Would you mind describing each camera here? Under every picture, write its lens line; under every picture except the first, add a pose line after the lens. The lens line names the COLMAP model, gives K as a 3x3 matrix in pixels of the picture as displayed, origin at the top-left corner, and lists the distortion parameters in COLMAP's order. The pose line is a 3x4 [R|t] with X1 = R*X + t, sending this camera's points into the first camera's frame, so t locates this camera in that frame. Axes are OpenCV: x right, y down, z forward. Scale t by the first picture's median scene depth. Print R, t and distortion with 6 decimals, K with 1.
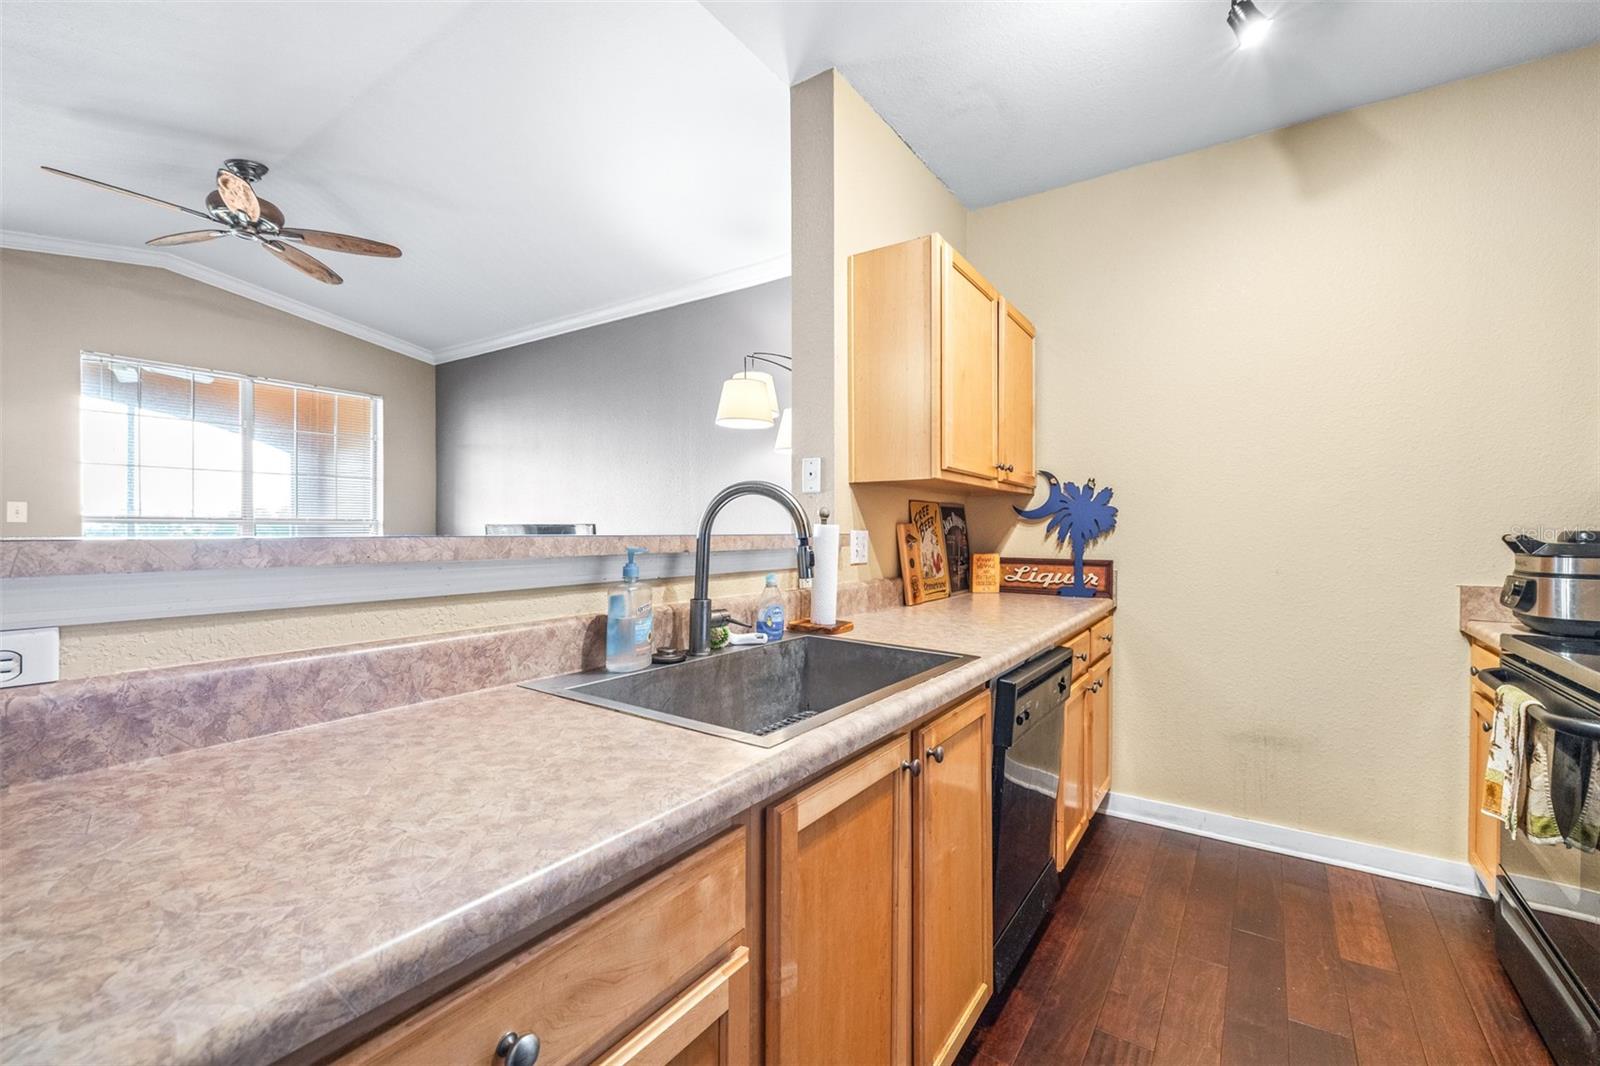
lens RADIAL K [[676.5, 0, 796.6], [0, 676.5, 530.6], [0, 0, 1]] dist [-0.002210, 0.000097]
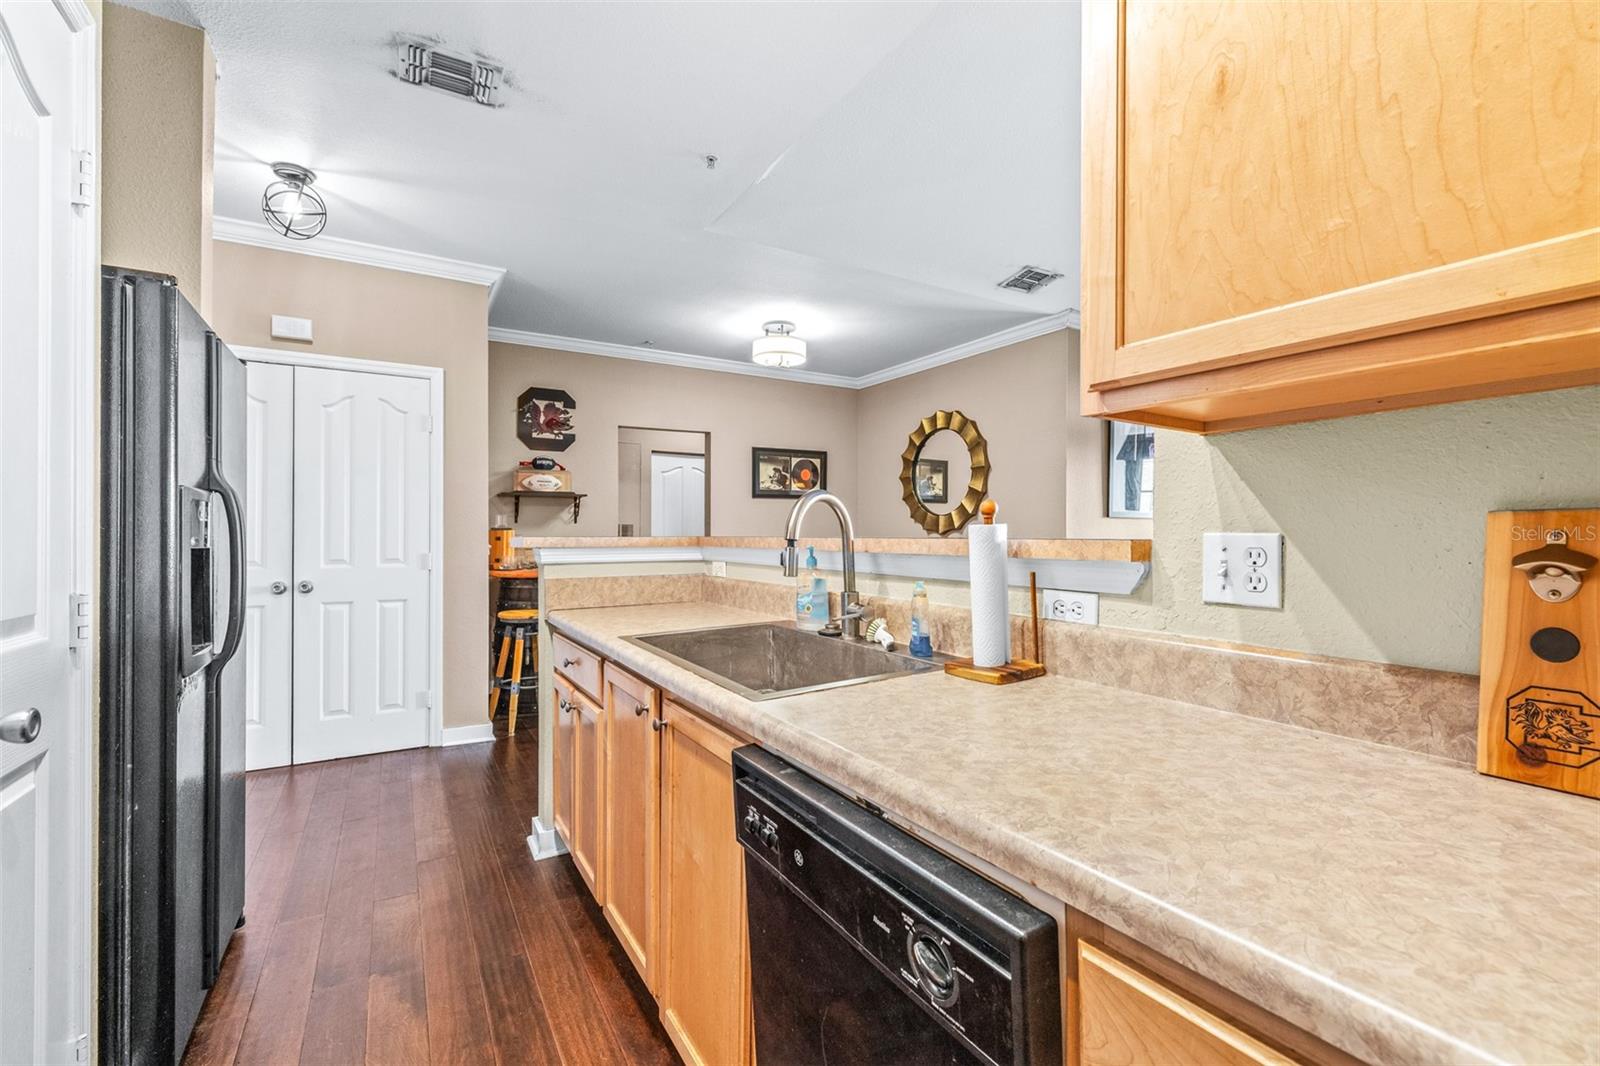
lens RADIAL K [[690.0, 0, 806.8], [0, 690.0, 531.2], [0, 0, 1]] dist [-0.000151, -0.000071]
pose [[-0.410275, -0.006763, -0.911937, 0.539810], [-0.004148, 0.999976, -0.005549, 0.001632], [0.911952, 0.001506, -0.410293, 0.768423]]
